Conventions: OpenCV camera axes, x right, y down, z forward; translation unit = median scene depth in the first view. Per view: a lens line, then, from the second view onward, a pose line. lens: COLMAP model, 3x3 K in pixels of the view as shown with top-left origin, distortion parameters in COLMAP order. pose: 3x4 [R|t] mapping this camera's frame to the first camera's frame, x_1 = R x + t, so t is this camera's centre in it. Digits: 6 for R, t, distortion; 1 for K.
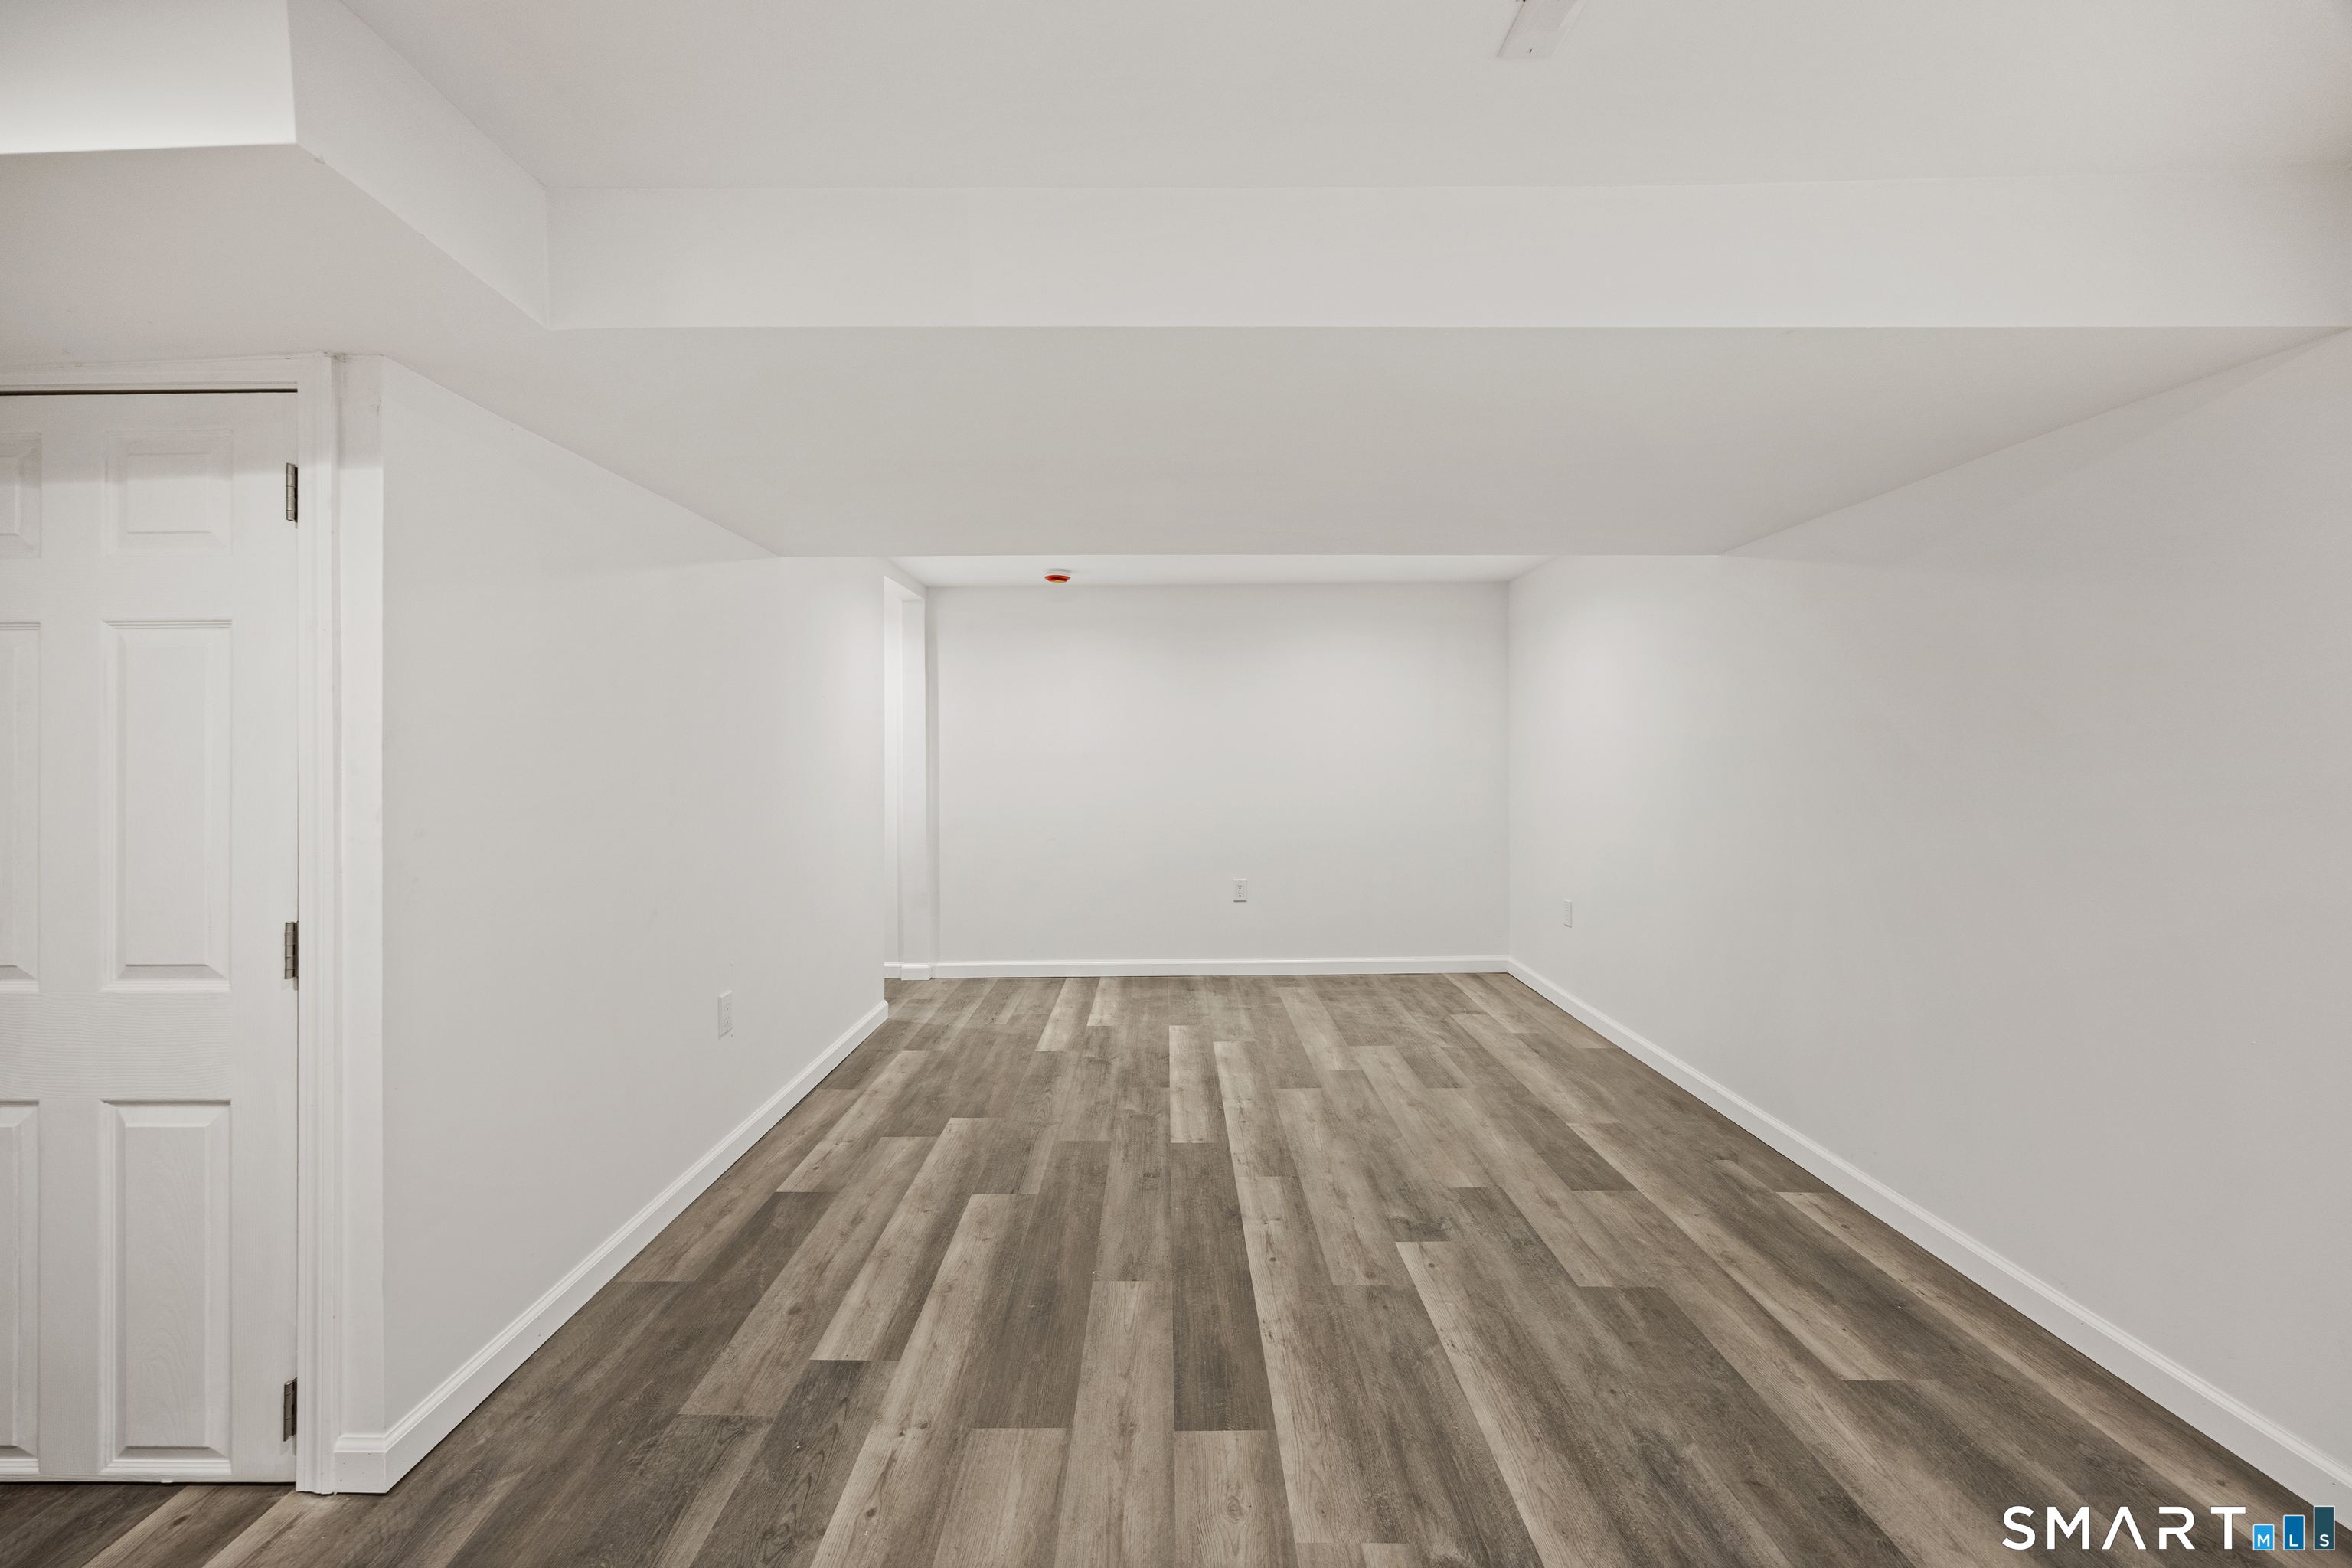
lens RADIAL K [[938.4, 0, 1168.4], [0, 938.4, 747.9], [0, 0, 1]] dist [-0.001380, 0.001076]
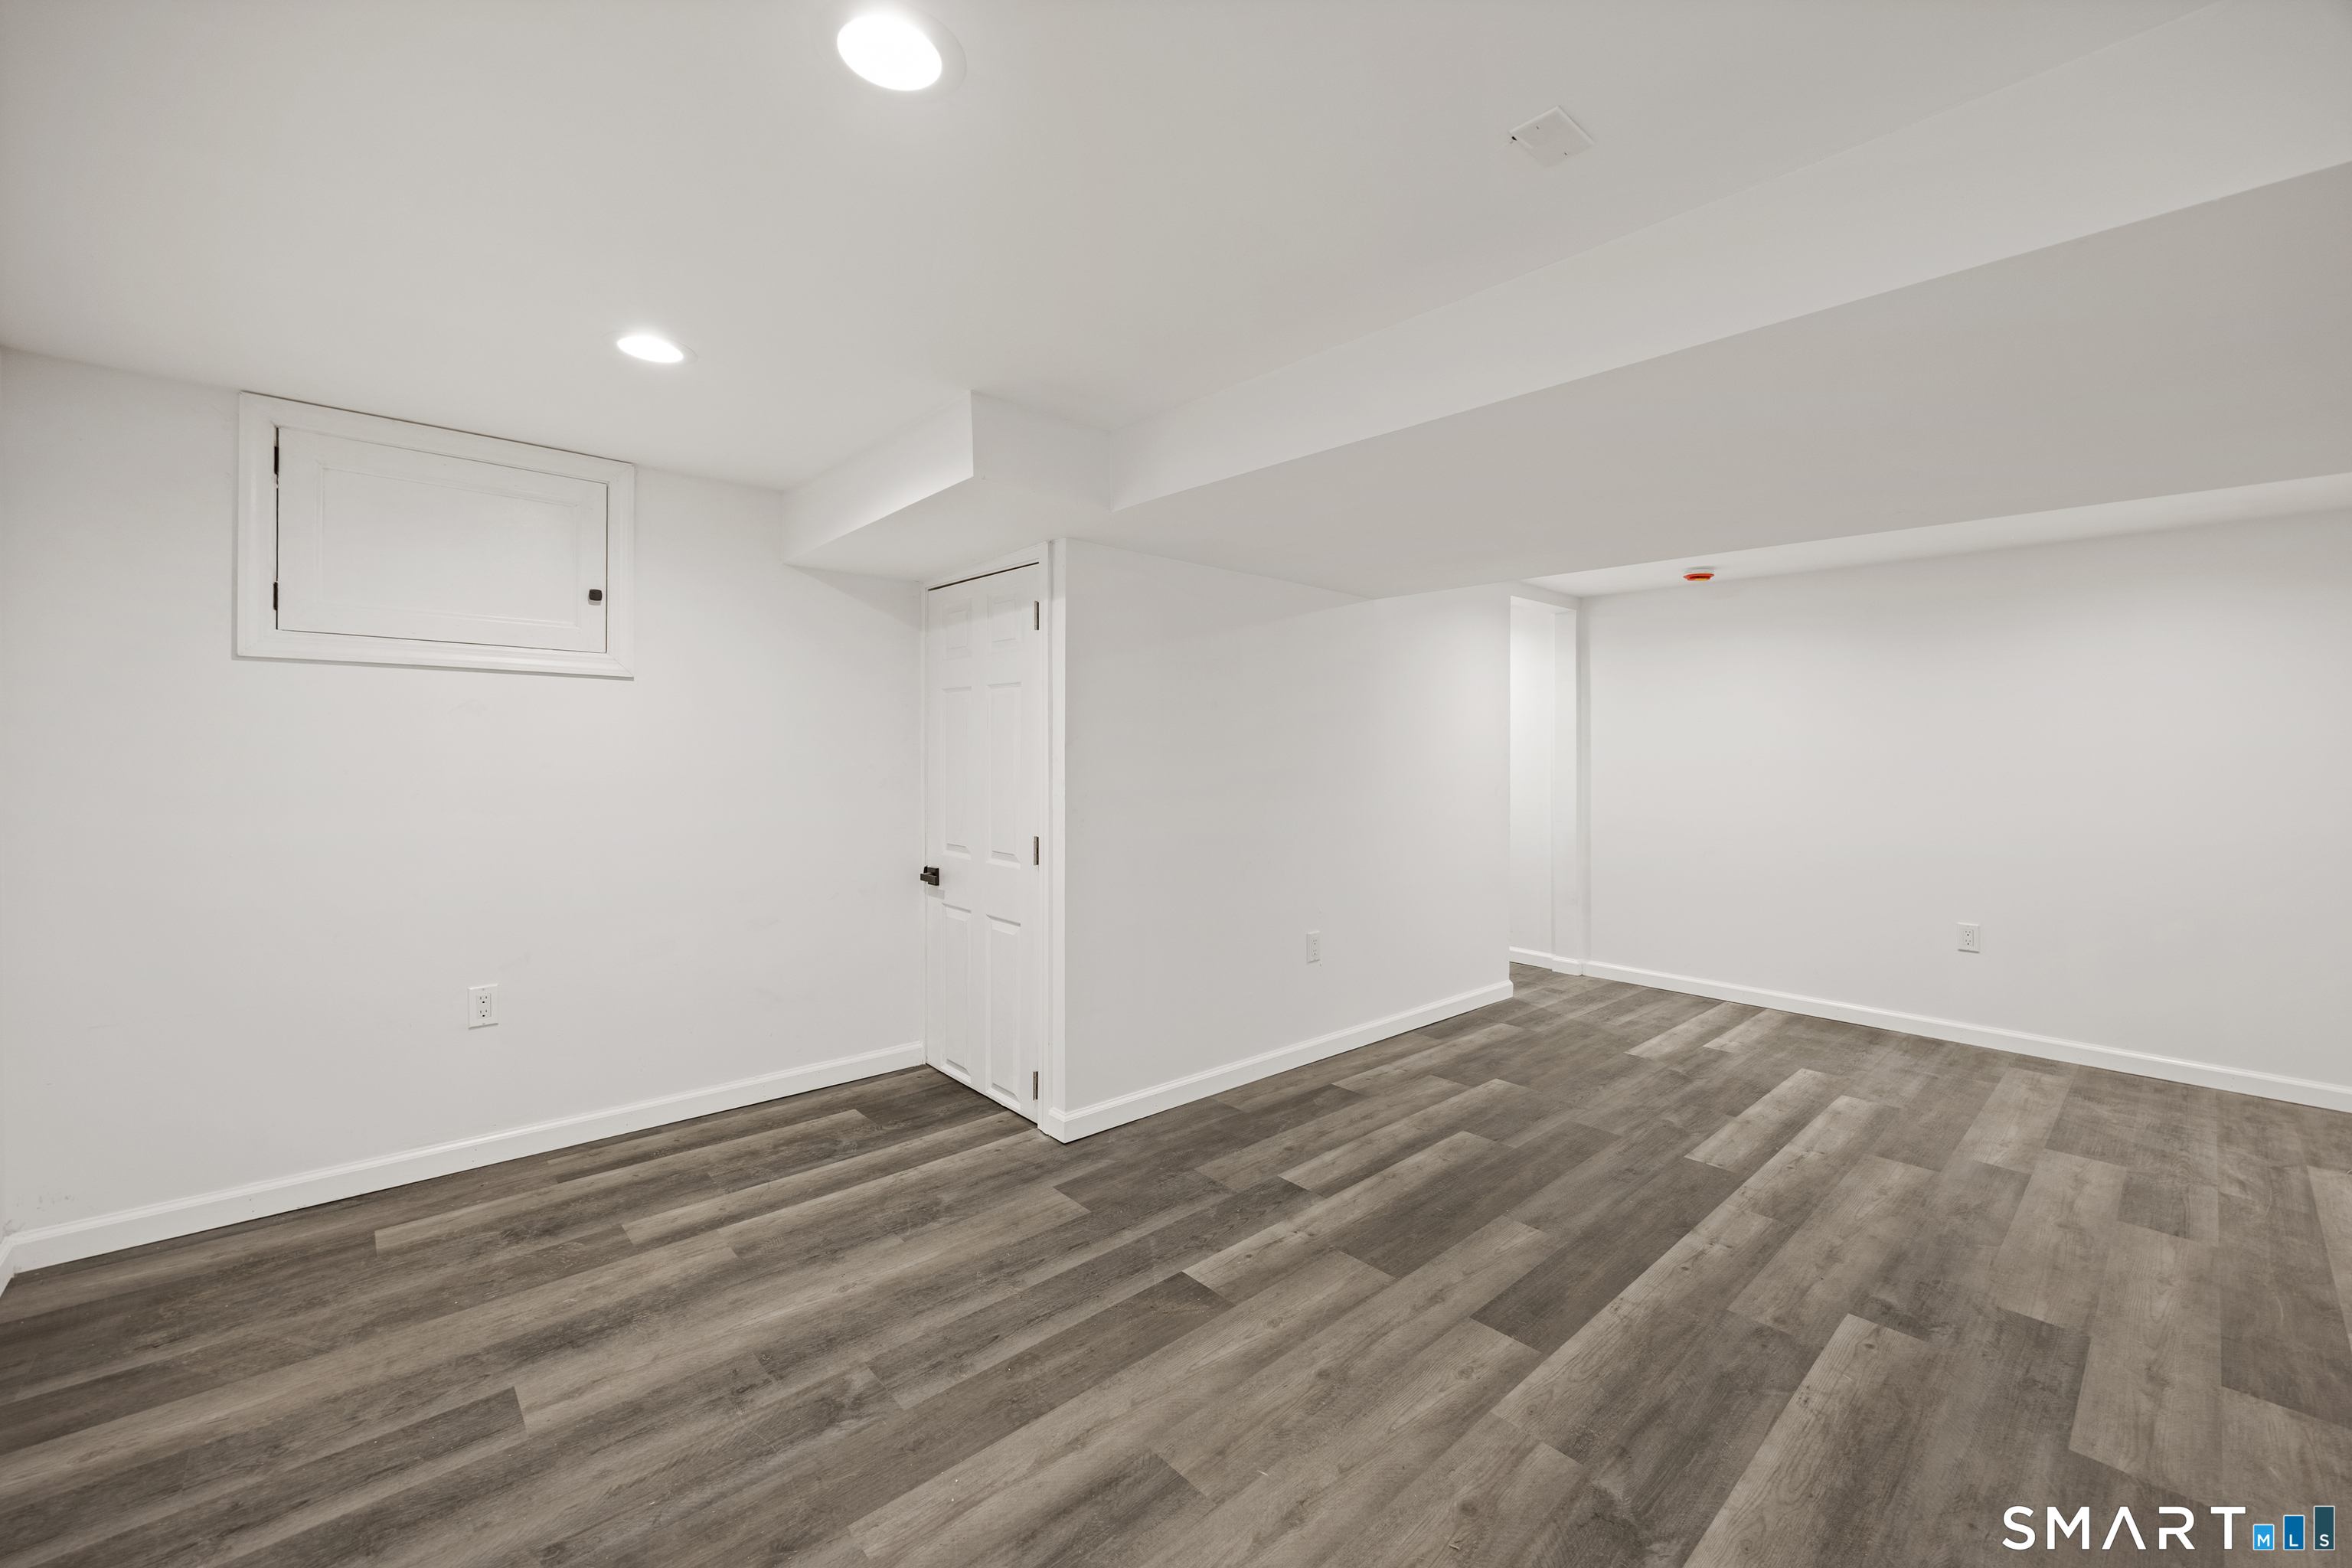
lens RADIAL K [[938.4, 0, 1180.0], [0, 938.4, 765.4], [0, 0, 1]] dist [-0.001380, 0.001076]
pose [[0.680009, 0.023873, -0.732815, 0.429868], [-0.013338, 0.999707, 0.020191, -0.002960], [0.733083, -0.003956, 0.680128, -0.066334]]
